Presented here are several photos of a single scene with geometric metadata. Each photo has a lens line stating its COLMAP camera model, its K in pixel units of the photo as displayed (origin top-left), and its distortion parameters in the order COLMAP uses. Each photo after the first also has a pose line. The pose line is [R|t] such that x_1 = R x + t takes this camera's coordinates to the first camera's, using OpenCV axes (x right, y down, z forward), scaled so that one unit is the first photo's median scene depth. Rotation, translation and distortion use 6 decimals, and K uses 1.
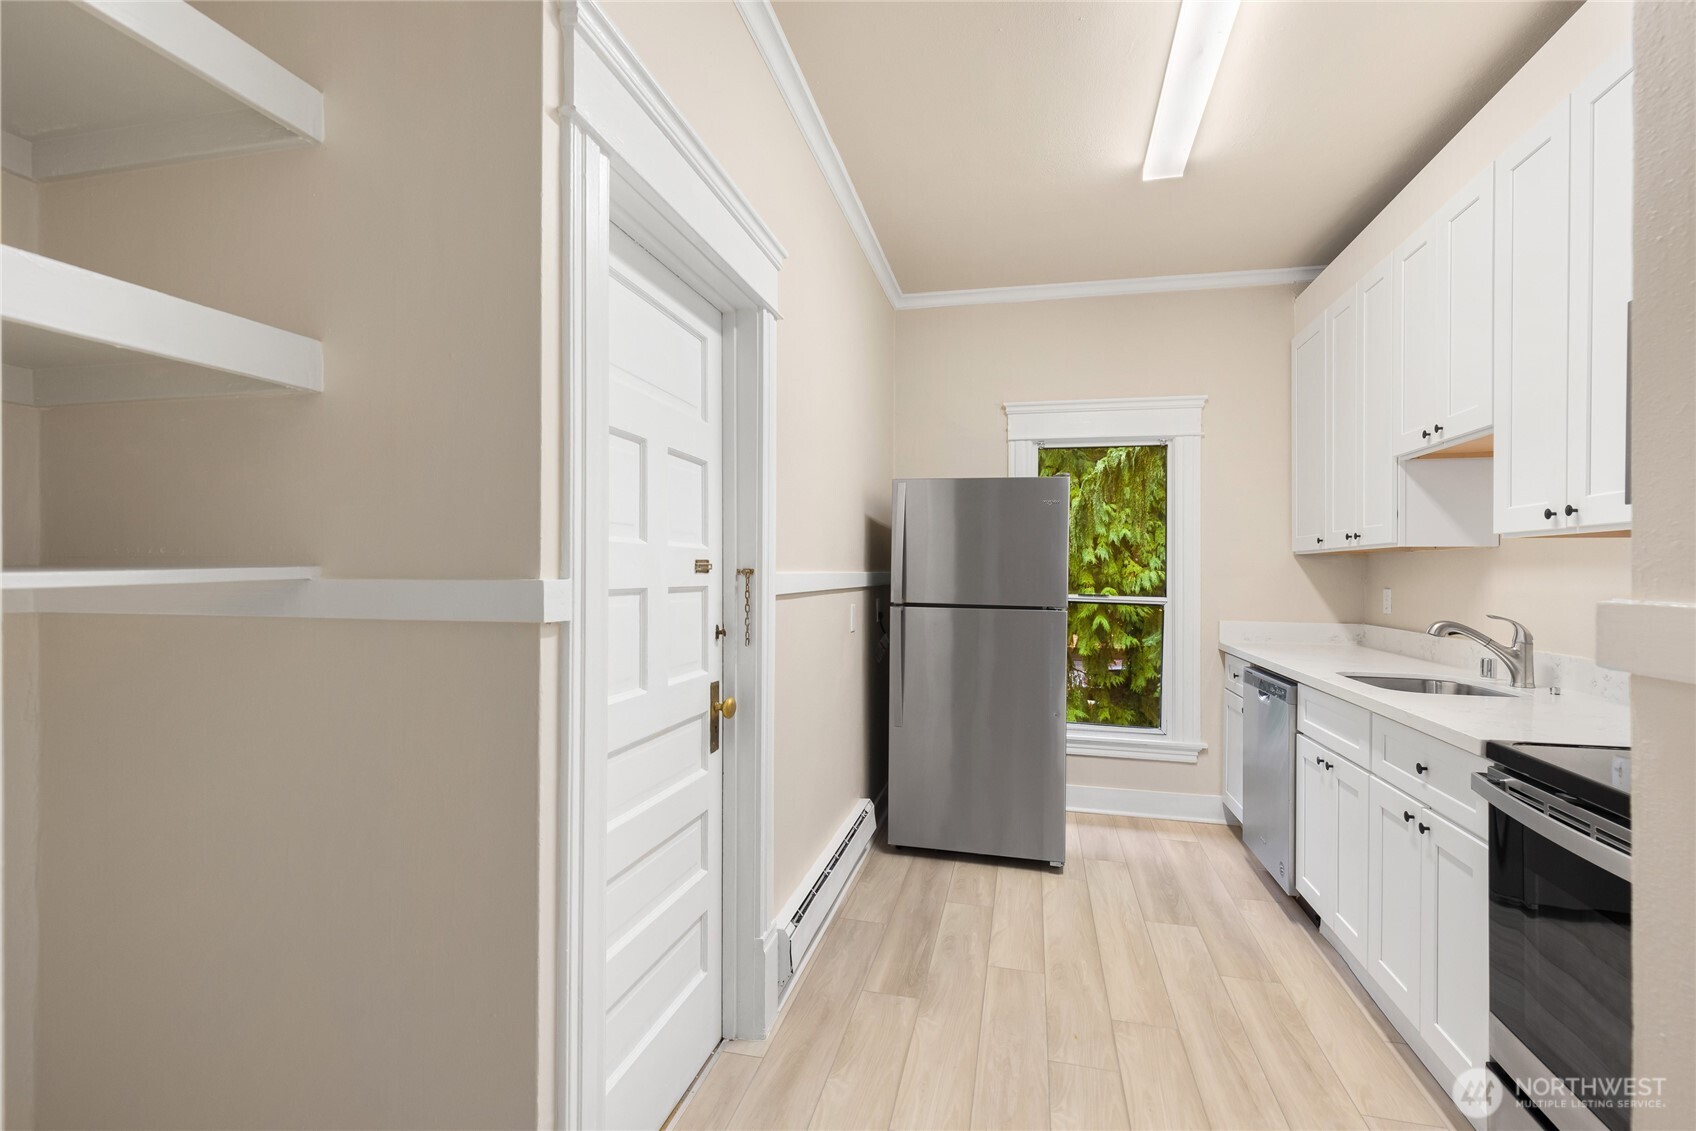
lens RADIAL K [[772.8, 0, 852.3], [0, 772.8, 573.1], [0, 0, 1]] dist [0.008568, -0.001739]
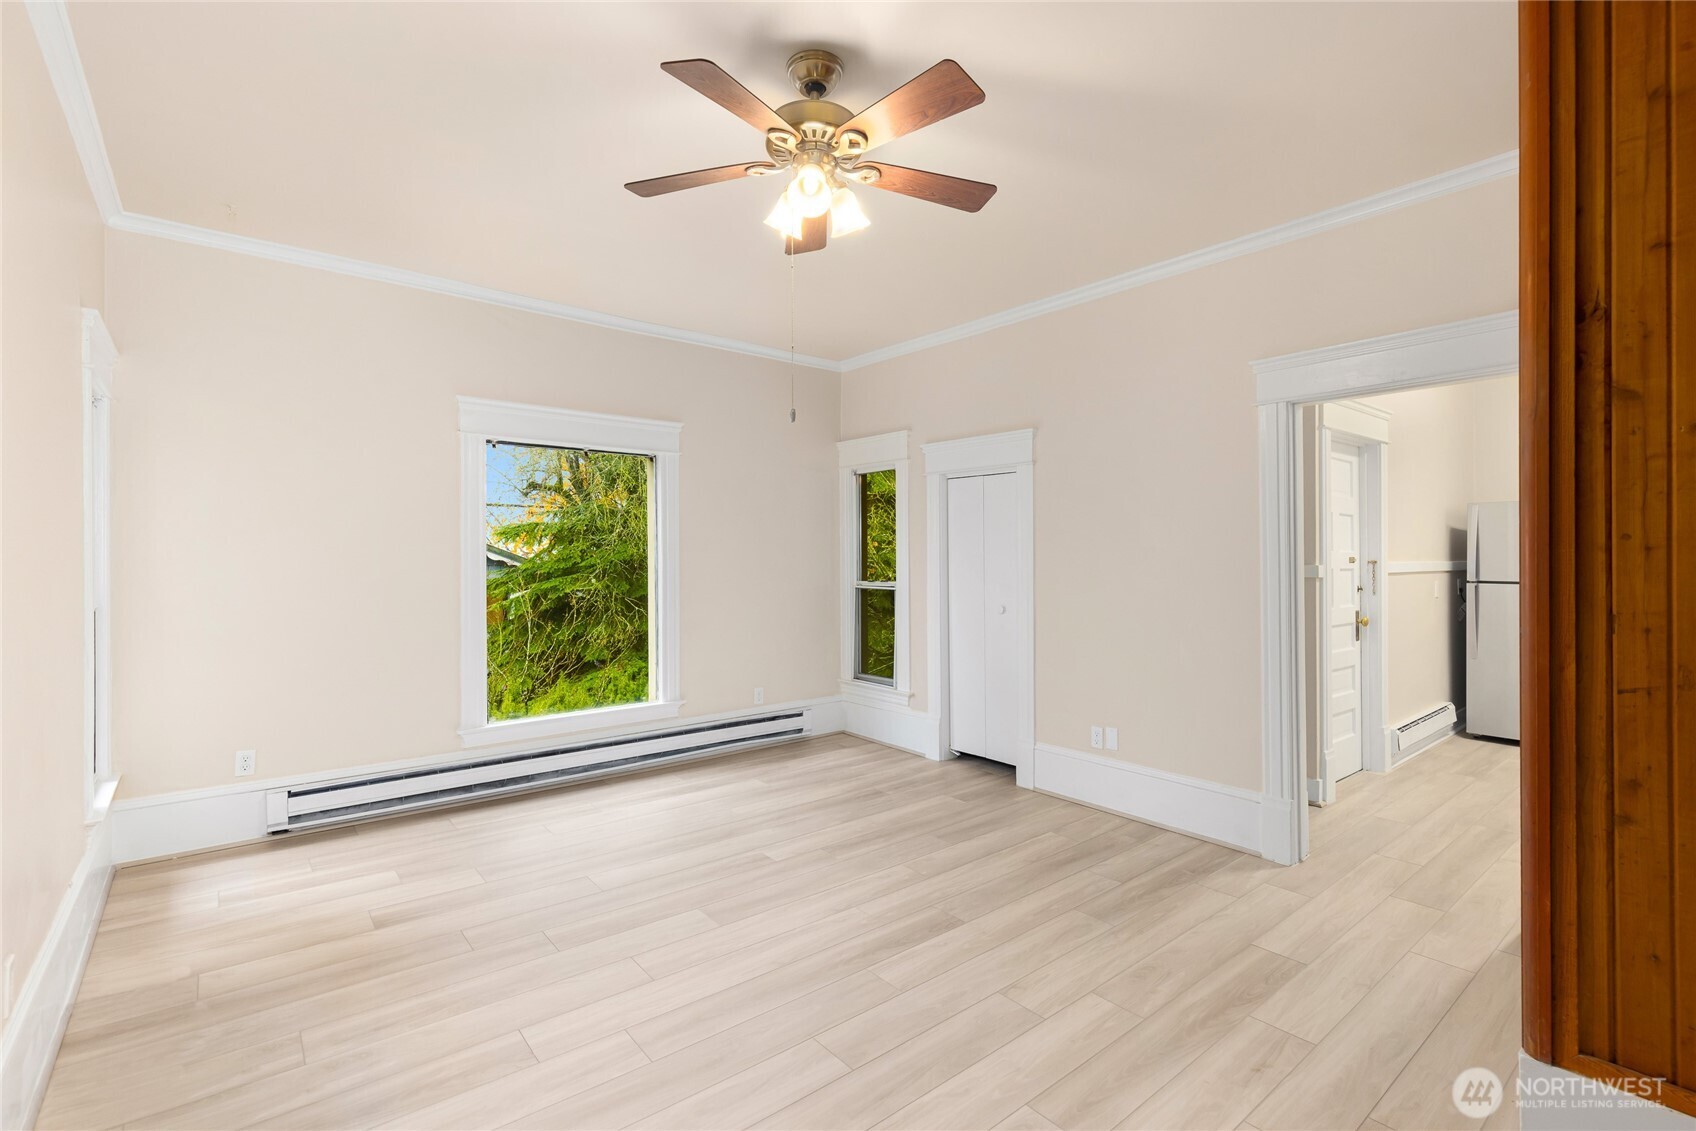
lens RADIAL K [[772.8, 0, 853.6], [0, 772.8, 560.5], [0, 0, 1]] dist [0.008568, -0.001739]
pose [[0.791551, -0.007484, -0.611057, 0.034459], [0.005151, 0.999971, -0.005575, -0.001587], [0.611081, 0.001265, 0.791567, -1.306311]]
